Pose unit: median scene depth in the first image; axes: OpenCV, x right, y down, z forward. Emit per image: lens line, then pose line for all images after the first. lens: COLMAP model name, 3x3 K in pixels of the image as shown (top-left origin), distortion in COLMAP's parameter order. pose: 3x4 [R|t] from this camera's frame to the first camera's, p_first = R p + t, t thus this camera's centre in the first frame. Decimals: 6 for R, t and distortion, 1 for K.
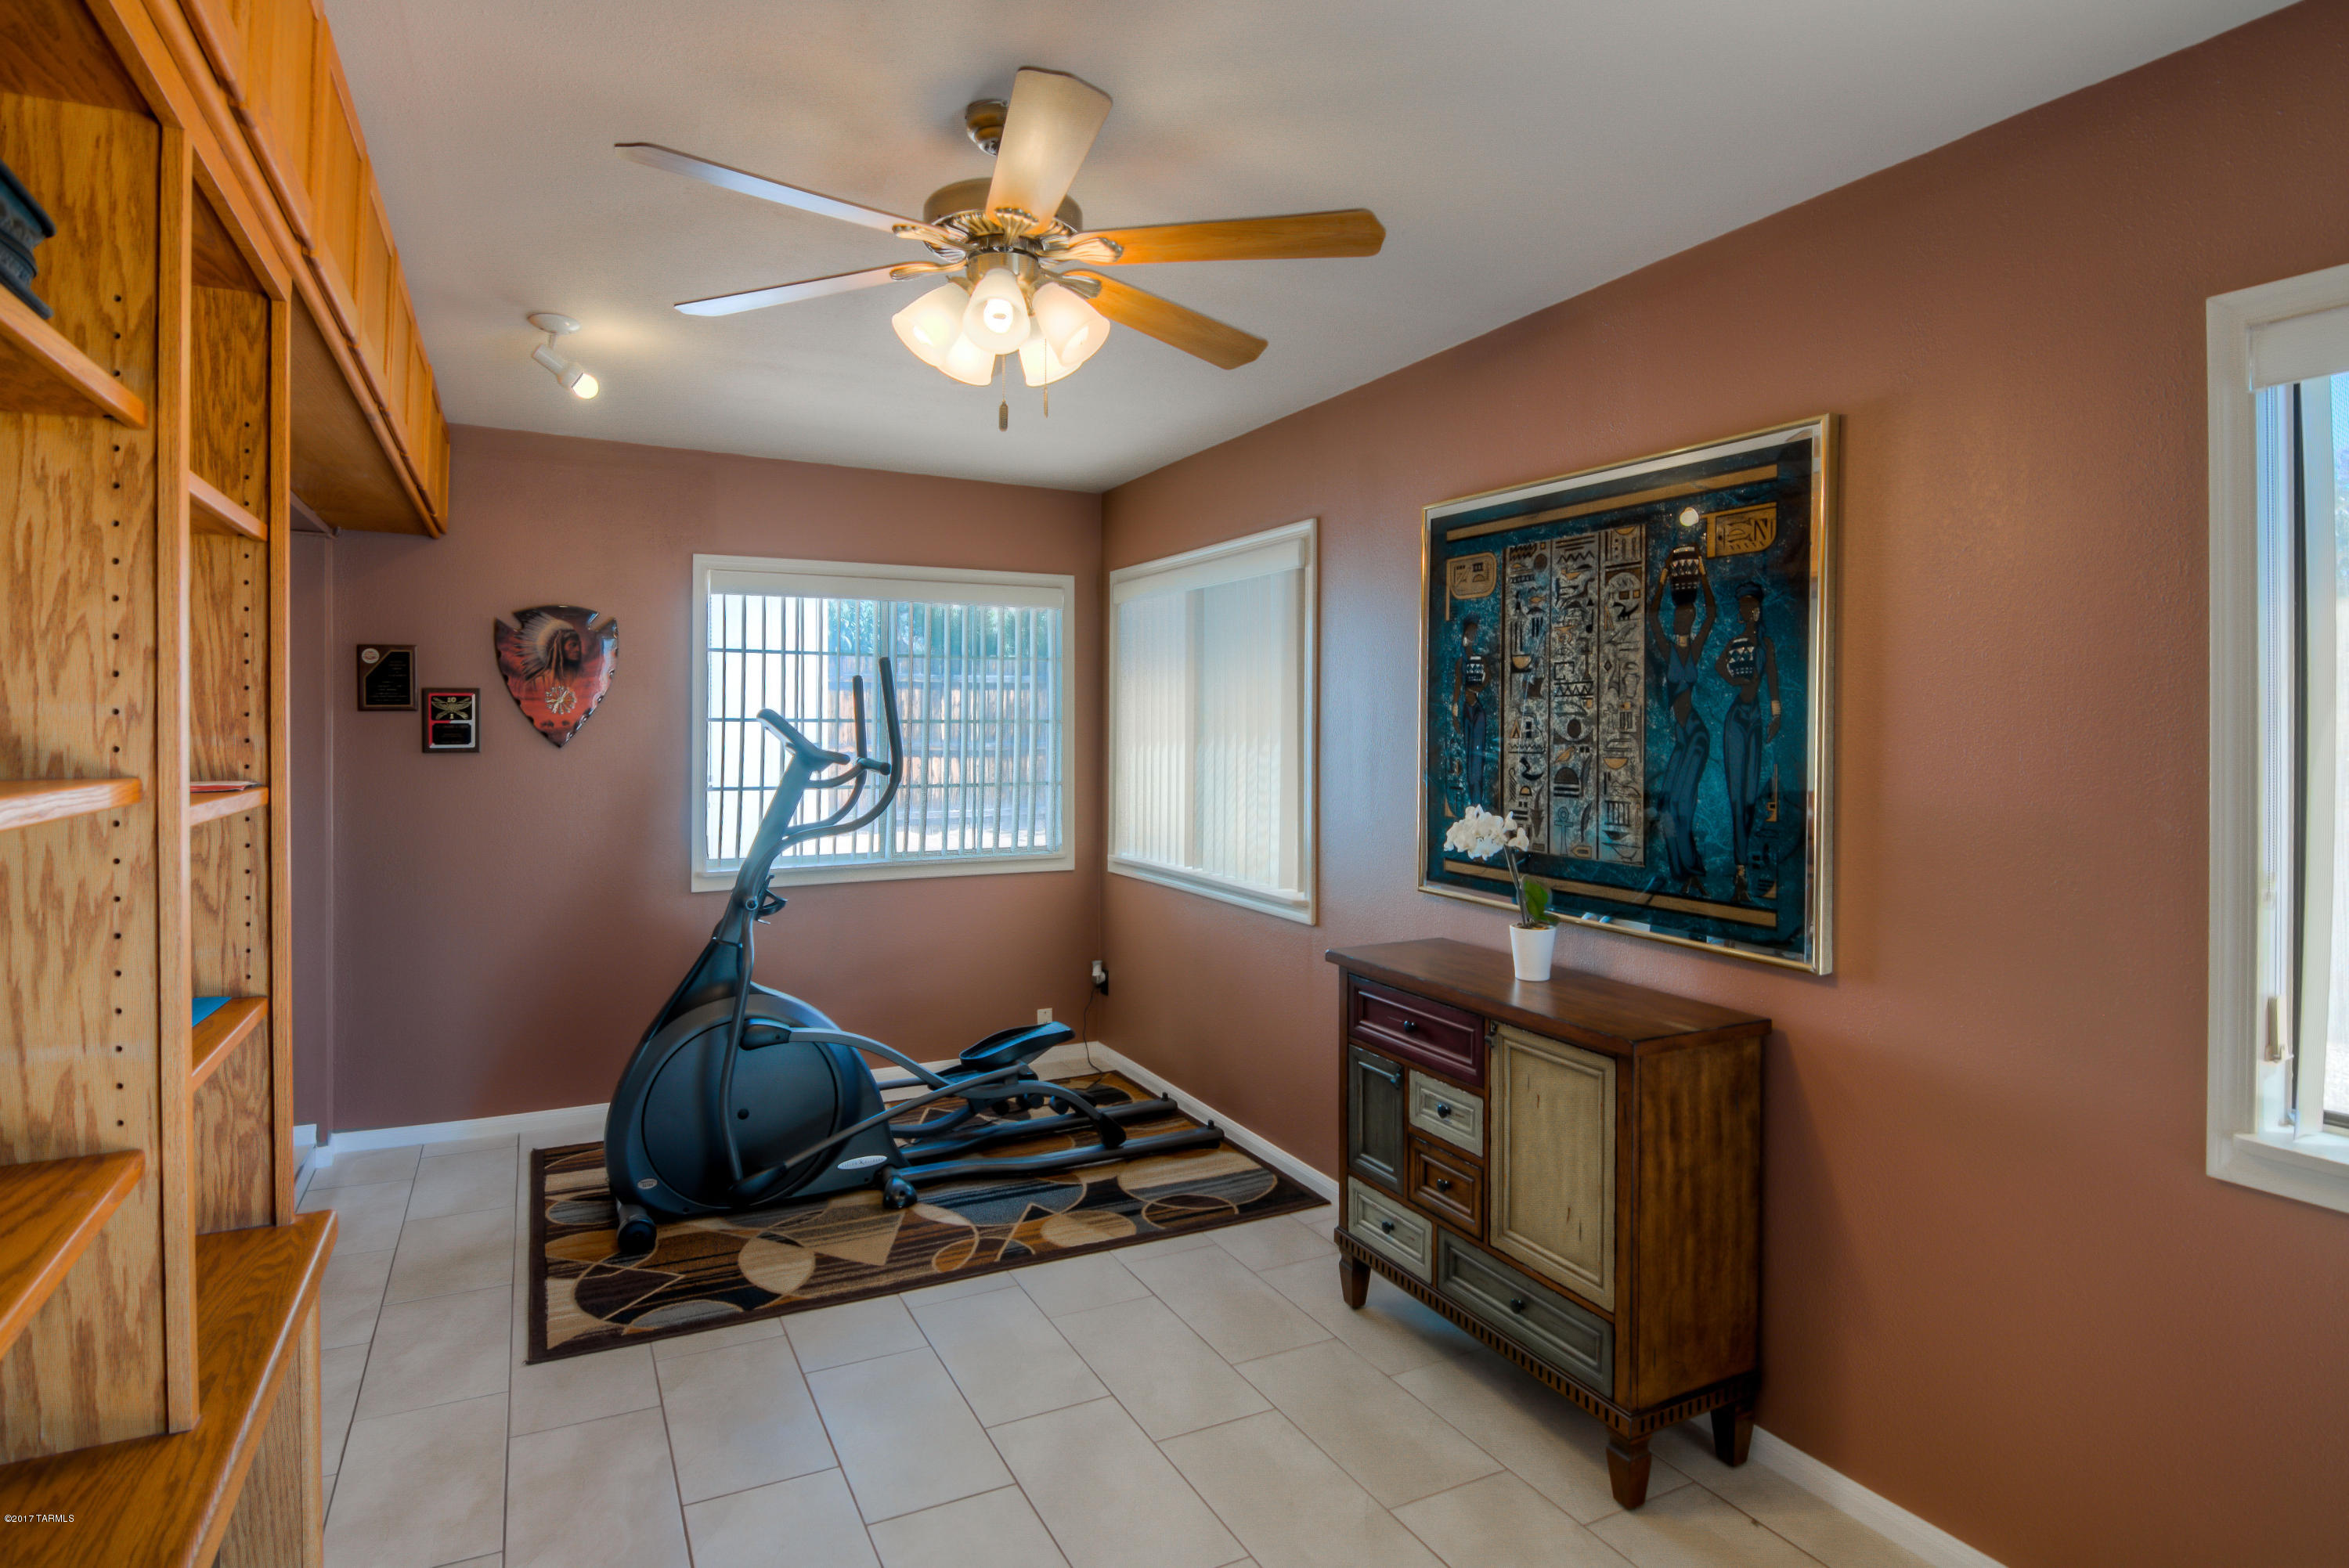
lens RADIAL K [[1247.6, 0, 1172.5], [0, 1247.6, 719.7], [0, 0, 1]] dist [-0.002647, -0.000724]
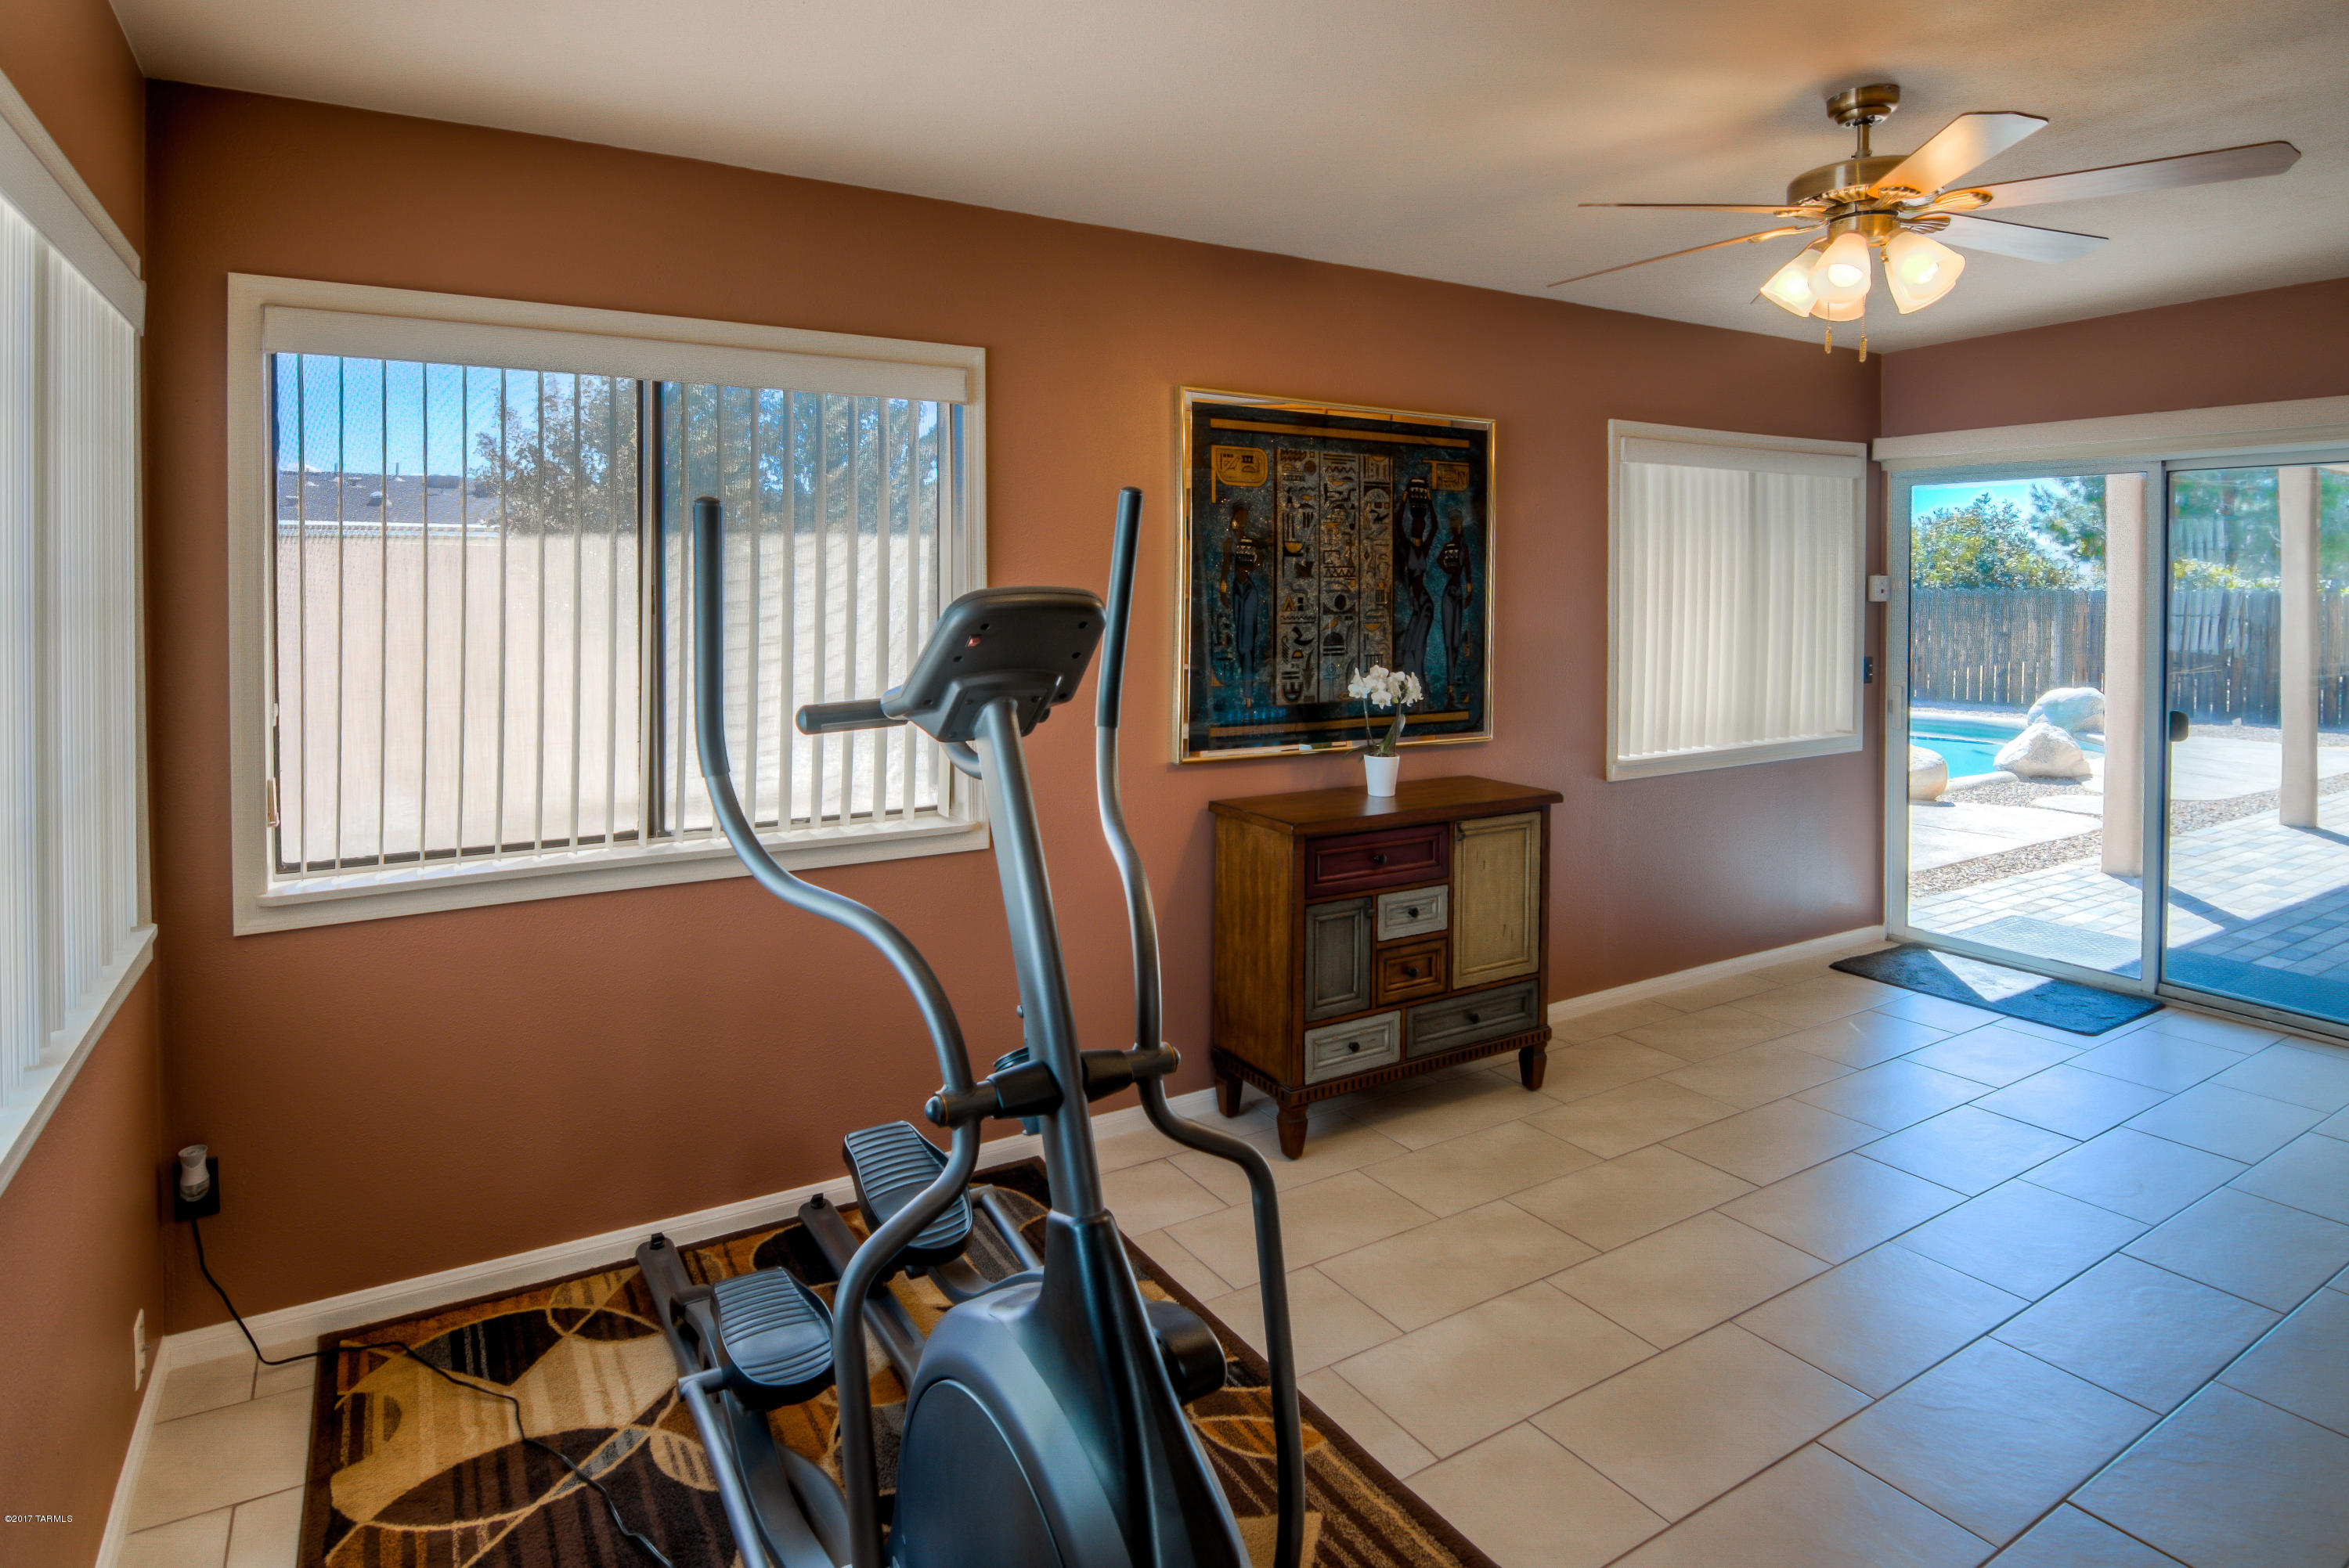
lens RADIAL K [[1229.2, 0, 1128.3], [0, 1229.2, 600.4], [0, 0, 1]] dist [-0.002223, -0.000327]
pose [[-0.056661, -0.013537, 0.998302, -0.943646], [-0.000689, 0.999908, 0.013520, -0.011956], [-0.998393, 0.000078, -0.056665, 1.298127]]
